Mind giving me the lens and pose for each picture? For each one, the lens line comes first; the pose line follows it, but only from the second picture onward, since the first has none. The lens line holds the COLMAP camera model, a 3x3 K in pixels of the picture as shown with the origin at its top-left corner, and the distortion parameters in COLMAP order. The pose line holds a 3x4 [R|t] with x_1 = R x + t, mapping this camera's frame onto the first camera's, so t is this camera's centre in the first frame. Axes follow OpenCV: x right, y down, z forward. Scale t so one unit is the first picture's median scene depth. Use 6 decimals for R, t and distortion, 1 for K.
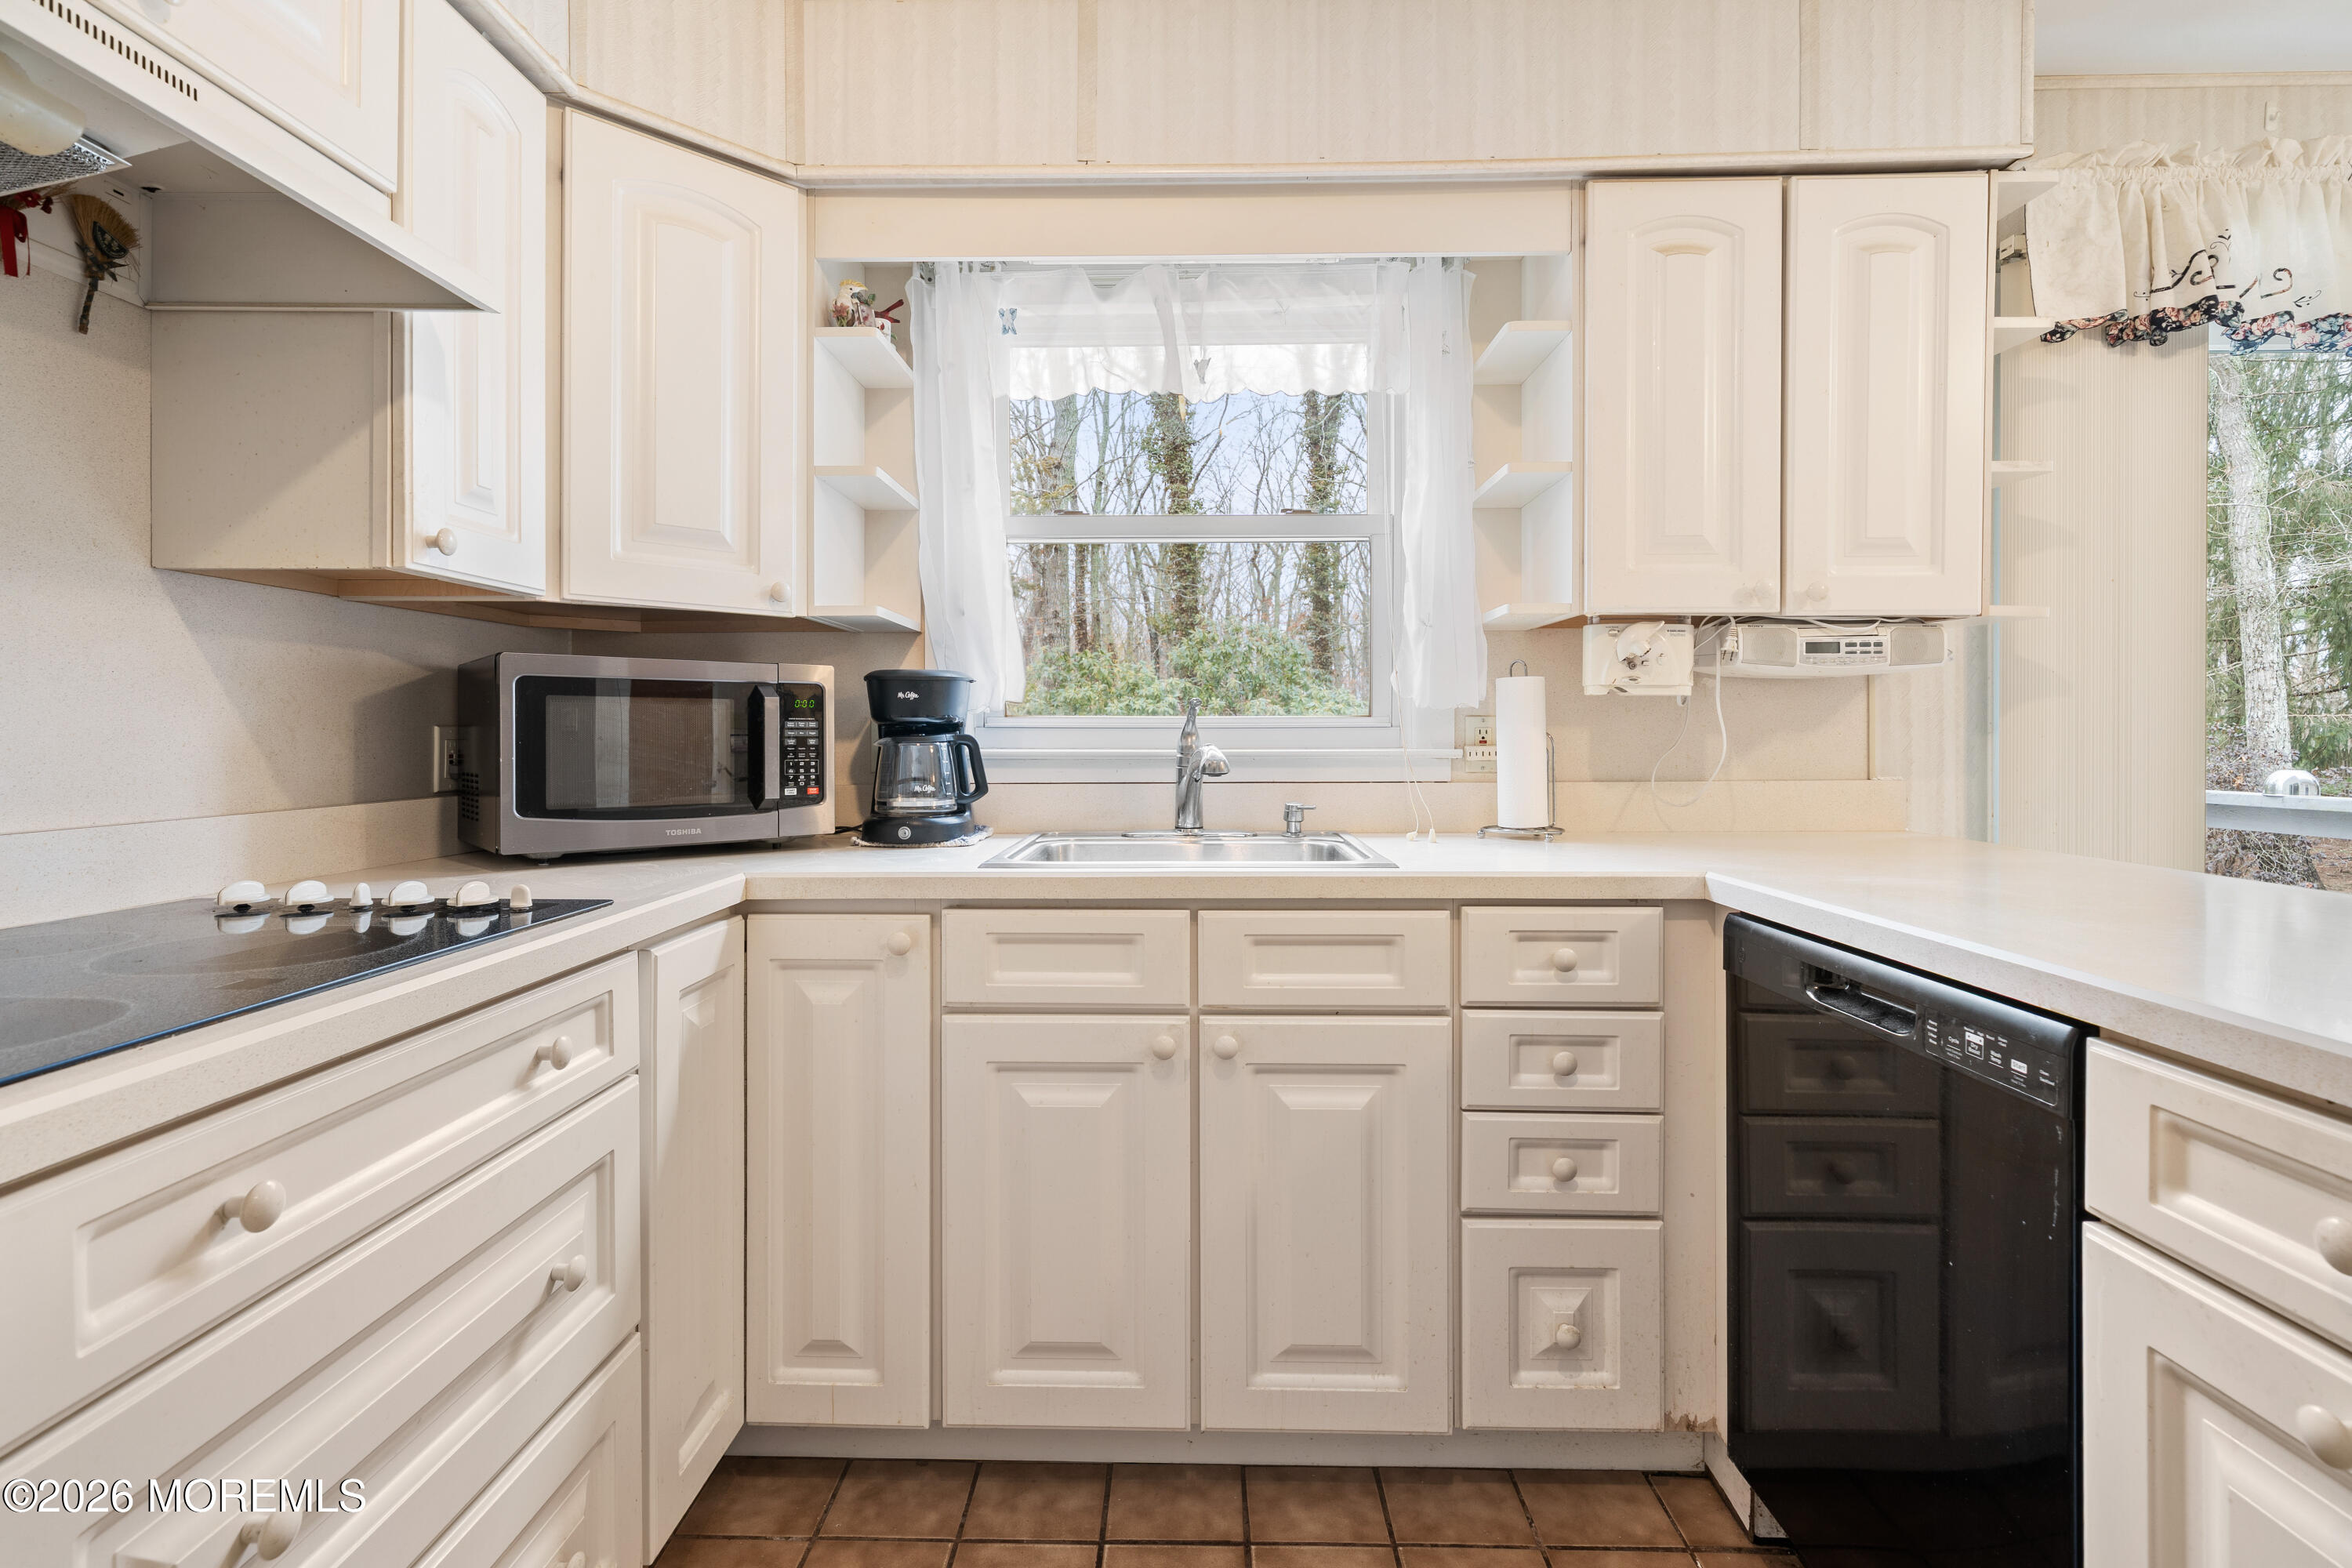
lens RADIAL K [[1103.1, 0, 1160.4], [0, 1103.1, 737.8], [0, 0, 1]] dist [-0.000875, 0.000333]
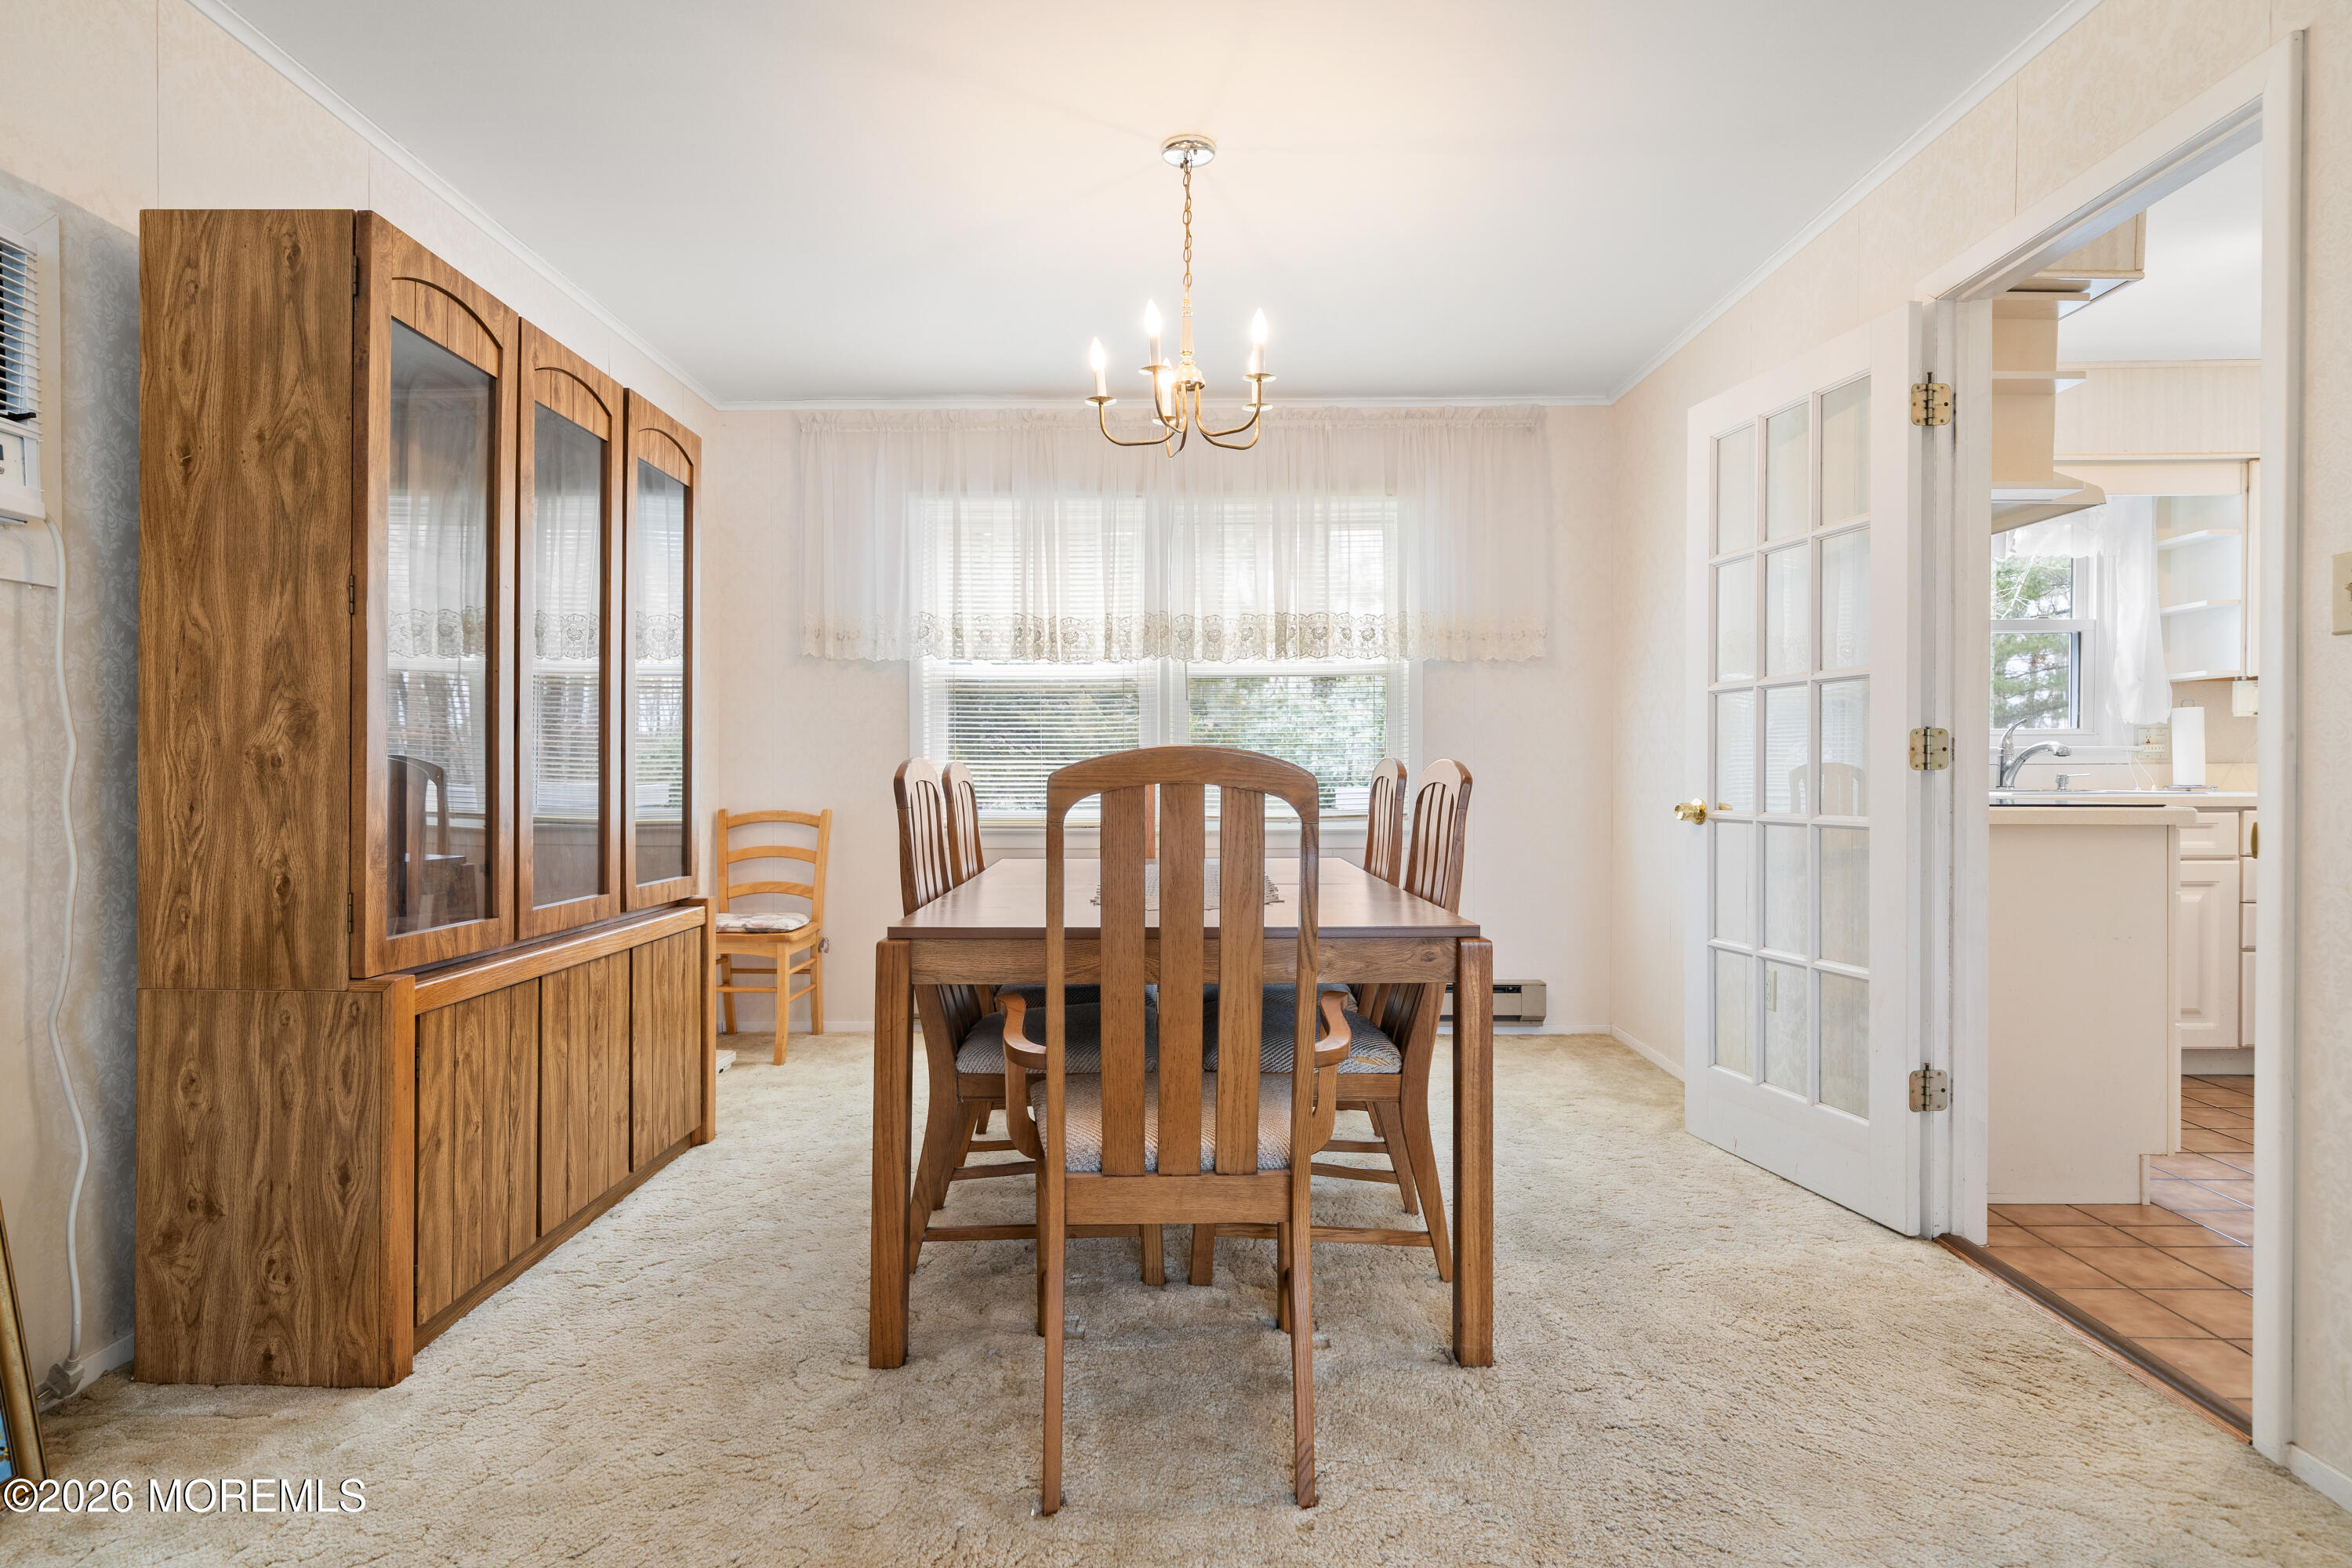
lens RADIAL K [[1193.2, 0, 1162.5], [0, 1193.2, 781.6], [0, 0, 1]] dist [0.004065, 0.001540]
pose [[0.999915, 0.000289, 0.013033, -1.620166], [-0.000341, 0.999992, 0.004013, 0.072751], [-0.013032, -0.004017, 0.999907, -1.157029]]
